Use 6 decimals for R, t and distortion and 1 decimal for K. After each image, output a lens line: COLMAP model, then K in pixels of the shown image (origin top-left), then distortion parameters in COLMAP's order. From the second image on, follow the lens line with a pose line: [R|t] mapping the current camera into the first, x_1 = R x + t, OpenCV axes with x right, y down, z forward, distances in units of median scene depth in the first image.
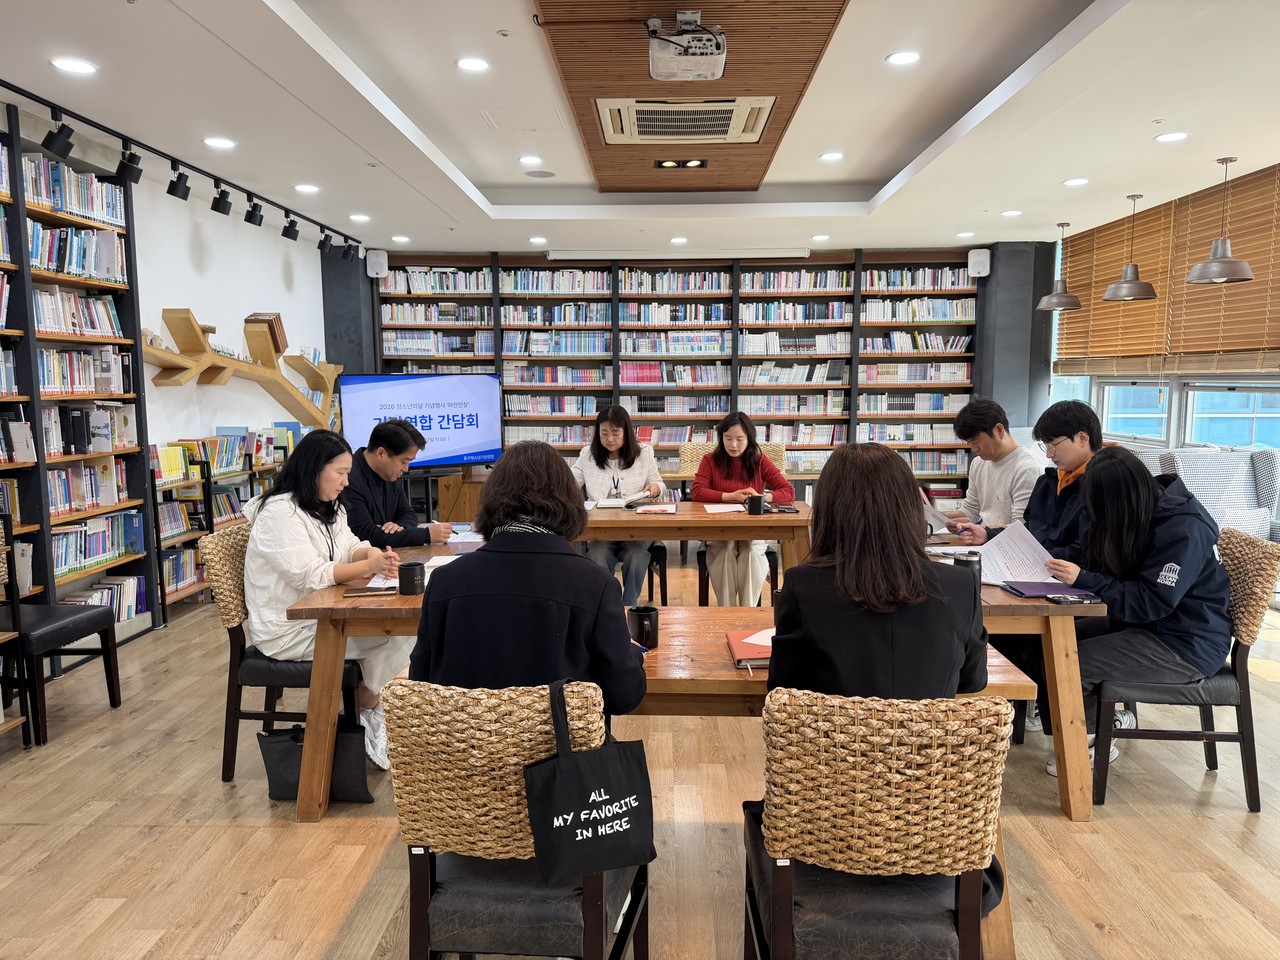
lens RADIAL K [[914.6, 0, 639.4], [0, 914.6, 486.2], [0, 0, 1]] dist [0.193434, -0.403063]
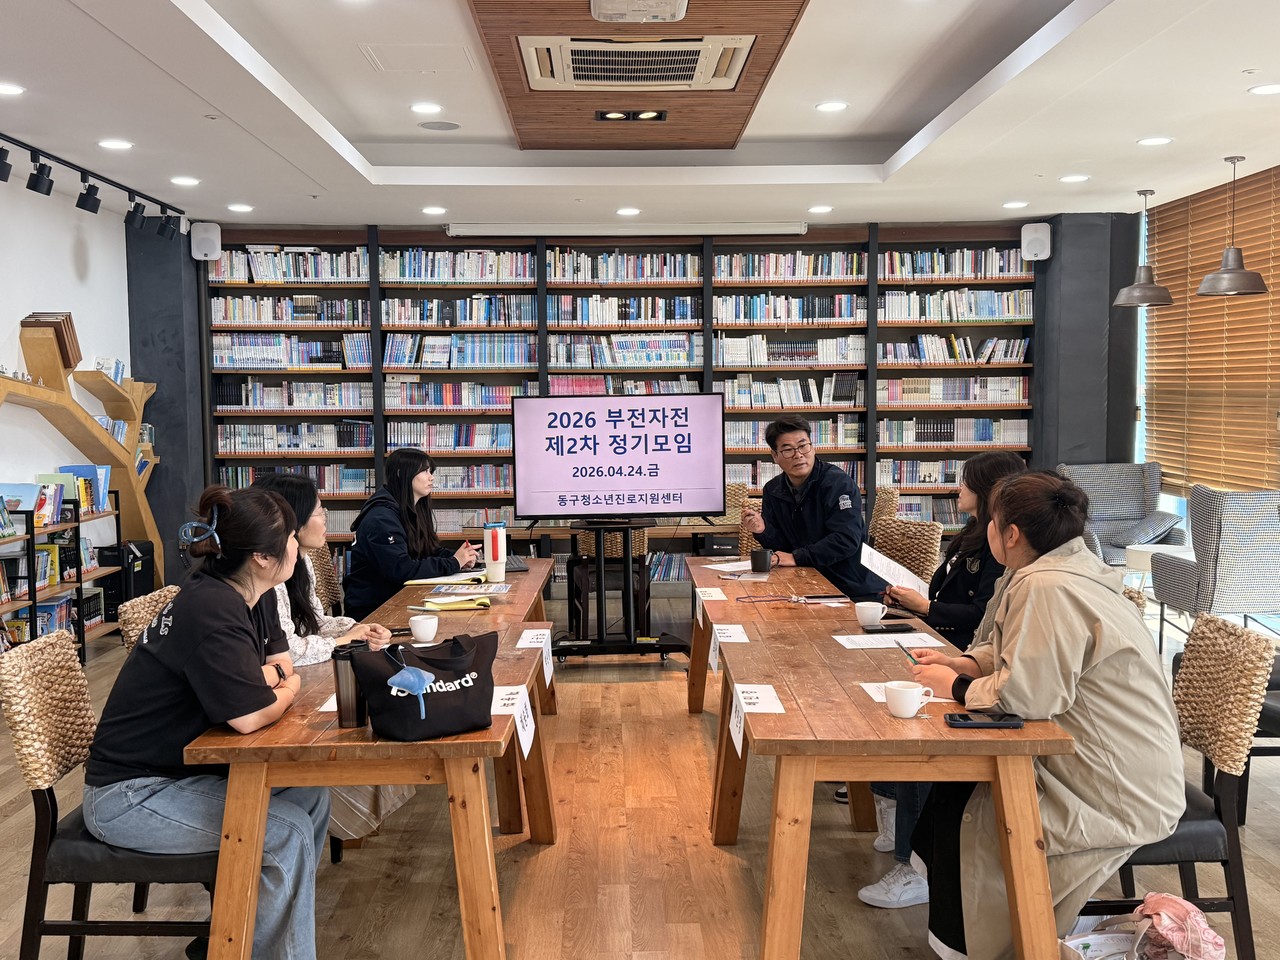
lens RADIAL K [[1327.8, 0, 631.6], [0, 1327.8, 479.5], [0, 0, 1]] dist [0.216449, -0.454889]
pose [[0.998988, -0.007376, 0.044372, -0.003365], [0.009606, 0.998689, -0.050273, -0.001365], [-0.043943, 0.050648, 0.997749, -0.039252]]
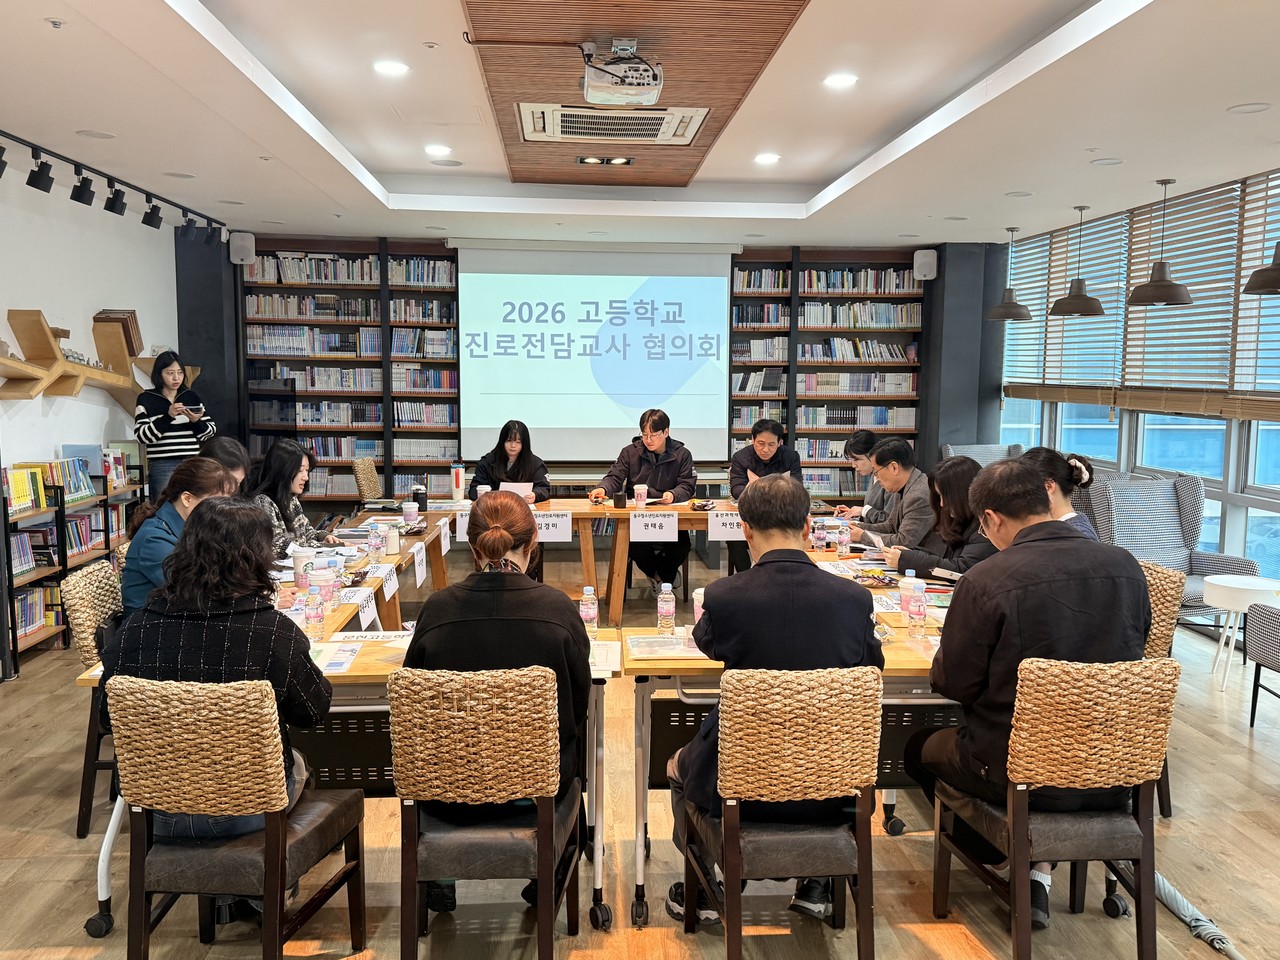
lens RADIAL K [[1133.3, 0, 646.5], [0, 1133.3, 476.8], [0, 0, 1]] dist [0.214426, -0.461558]
pose [[0.994981, 0.002619, 0.100027, -0.018956], [-0.000747, 0.999824, -0.018751, -0.010049], [-0.100058, 0.018582, 0.994808, -0.085738]]
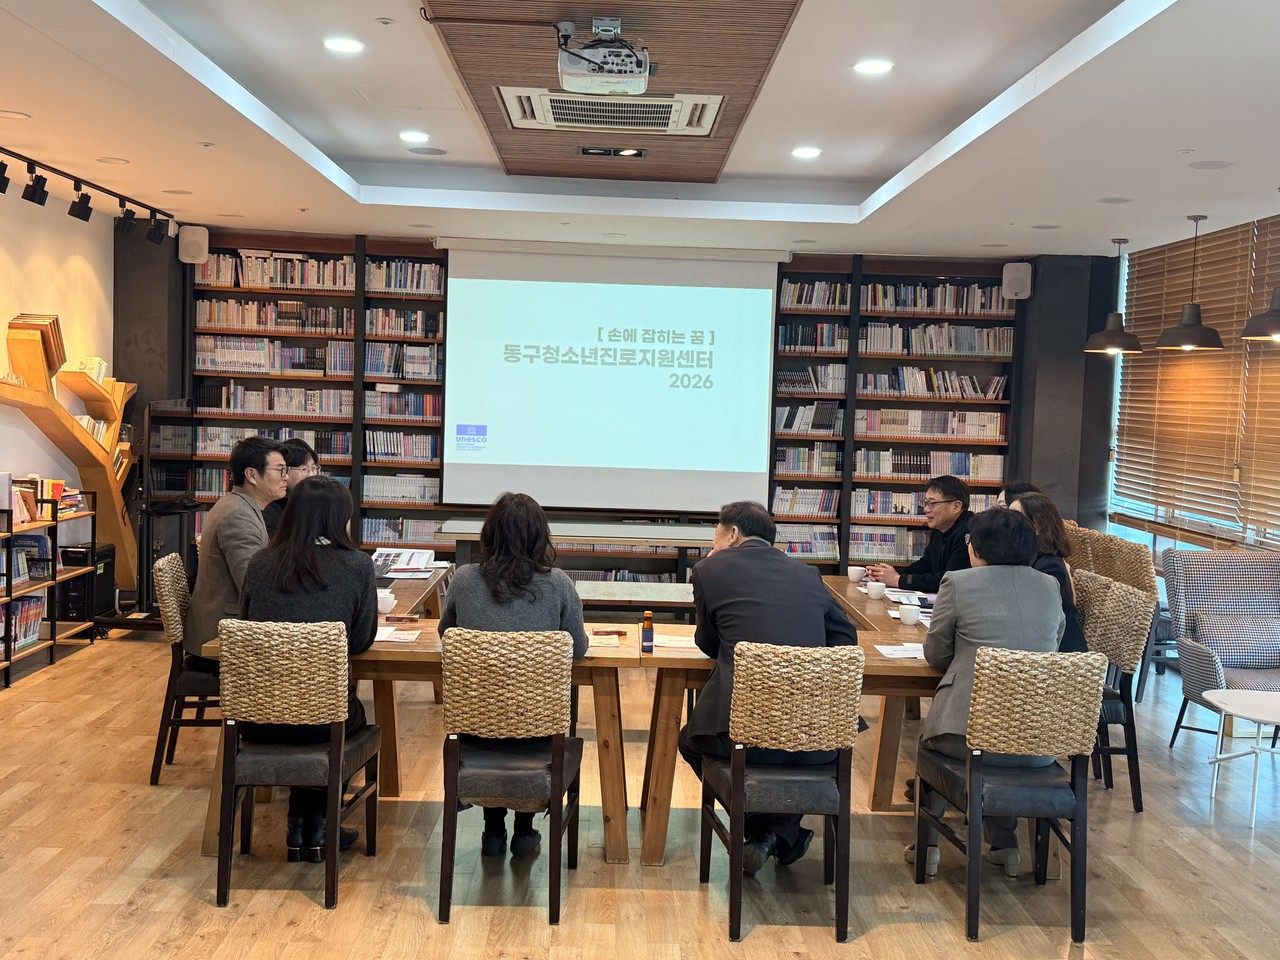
lens RADIAL K [[1418.9, 0, 637.9], [0, 1418.9, 471.0], [0, 0, 1]] dist [0.212135, -0.410418]
pose [[0.998335, 0.035612, 0.045387, 0.015294], [-0.032928, 0.997740, -0.058574, -0.010550], [-0.047371, 0.056982, 0.997251, -0.115457]]
